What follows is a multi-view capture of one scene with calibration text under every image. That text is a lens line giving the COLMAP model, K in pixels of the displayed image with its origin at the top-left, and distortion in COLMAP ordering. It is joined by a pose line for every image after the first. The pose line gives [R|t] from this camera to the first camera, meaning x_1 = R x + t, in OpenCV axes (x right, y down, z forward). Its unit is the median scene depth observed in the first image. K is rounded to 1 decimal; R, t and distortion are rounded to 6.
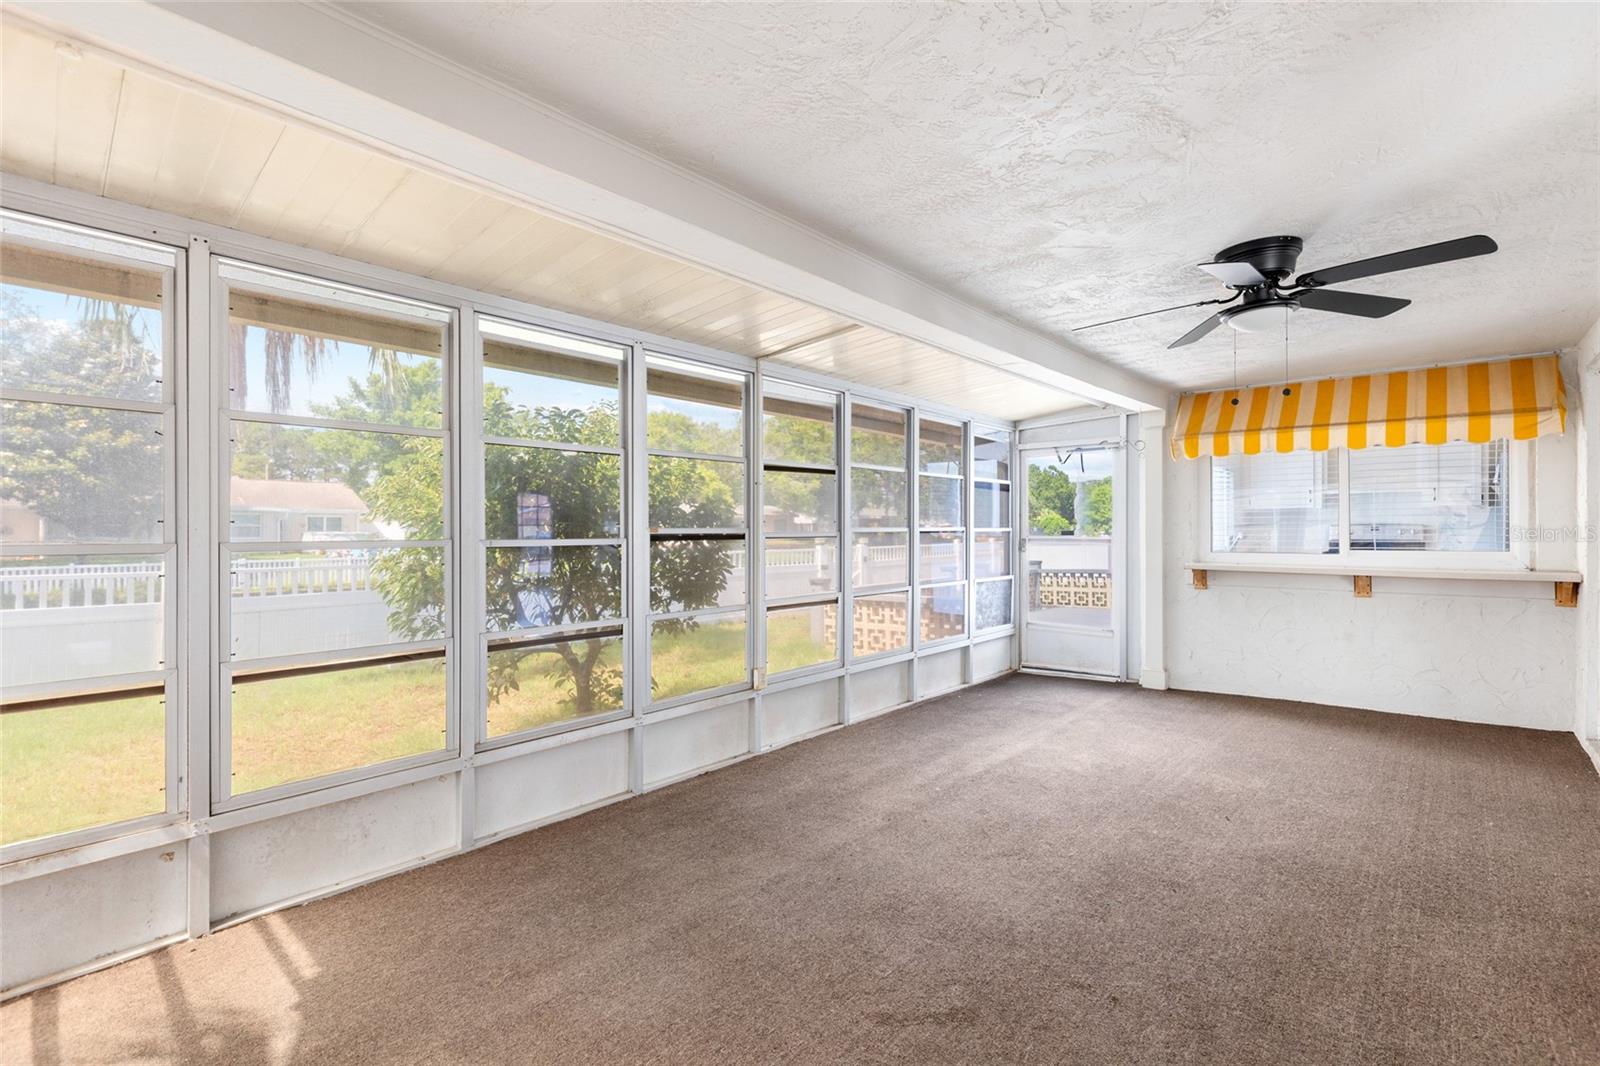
lens RADIAL K [[718.0, 0, 804.5], [0, 718.0, 528.4], [0, 0, 1]] dist [-0.000178, -0.000715]
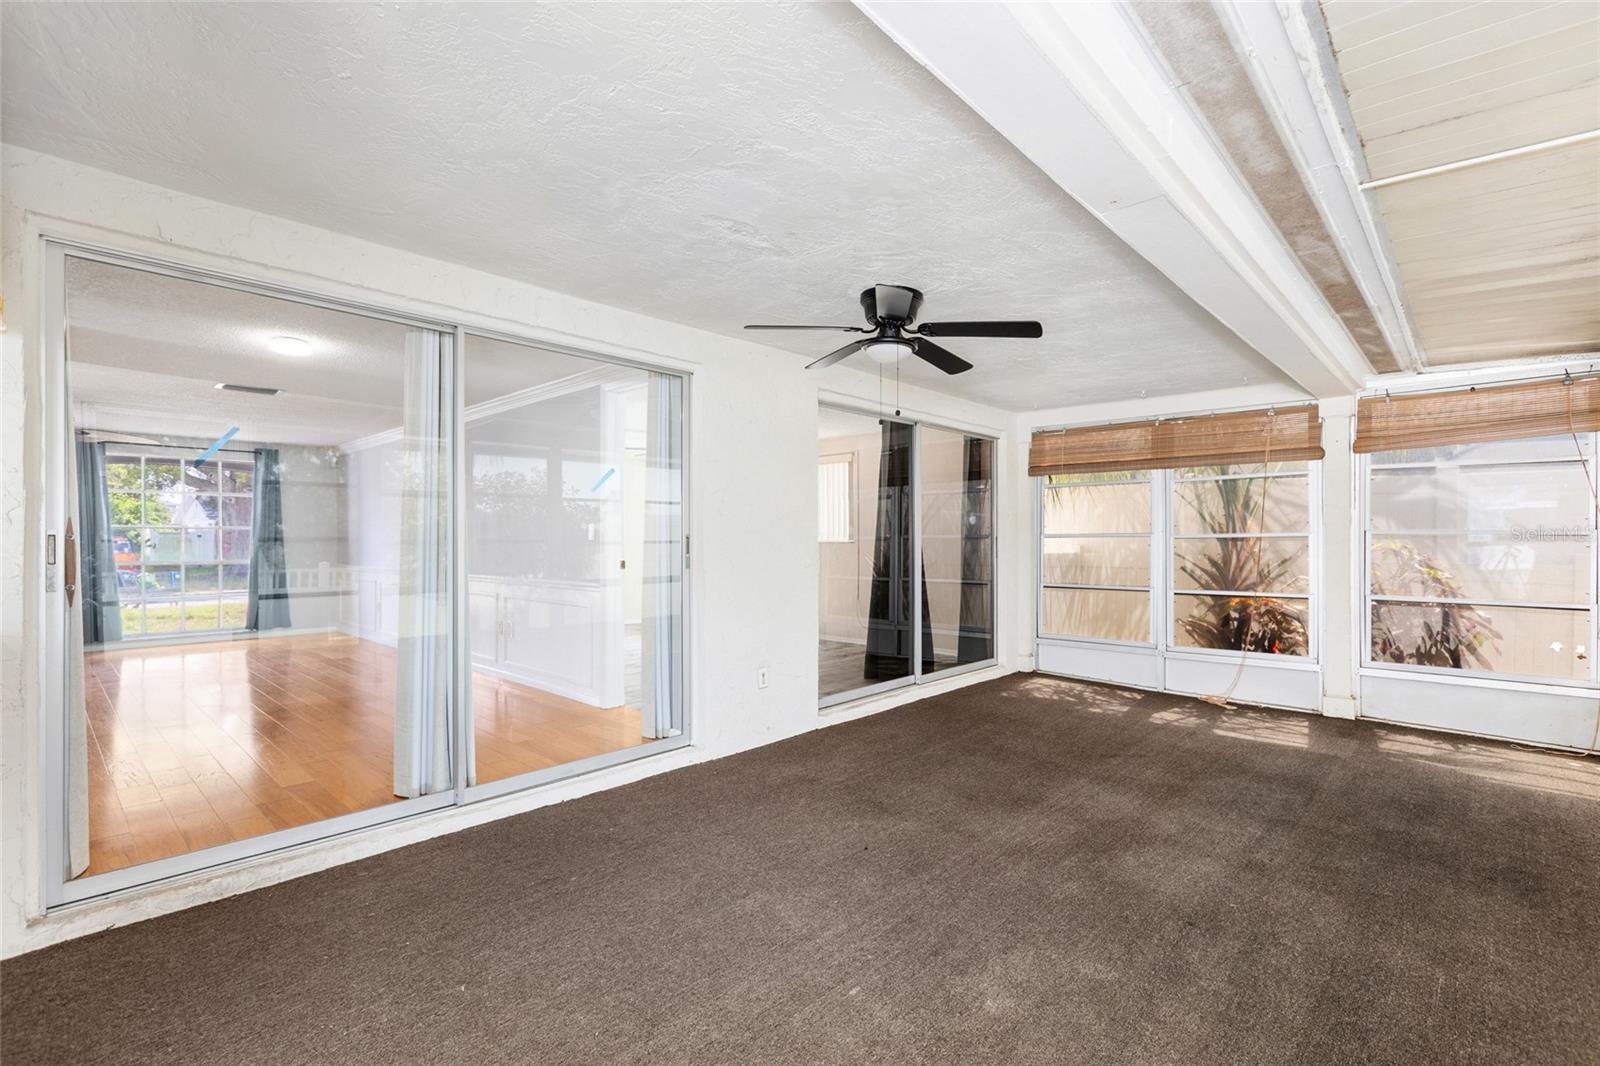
lens RADIAL K [[718.0, 0, 804.5], [0, 718.0, 528.4], [0, 0, 1]] dist [-0.000178, -0.000715]
pose [[-0.999711, 0.008697, 0.022411, 0.335705], [0.008490, 0.999921, -0.009318, 0.005574], [-0.022491, -0.009125, -0.999705, 0.995951]]
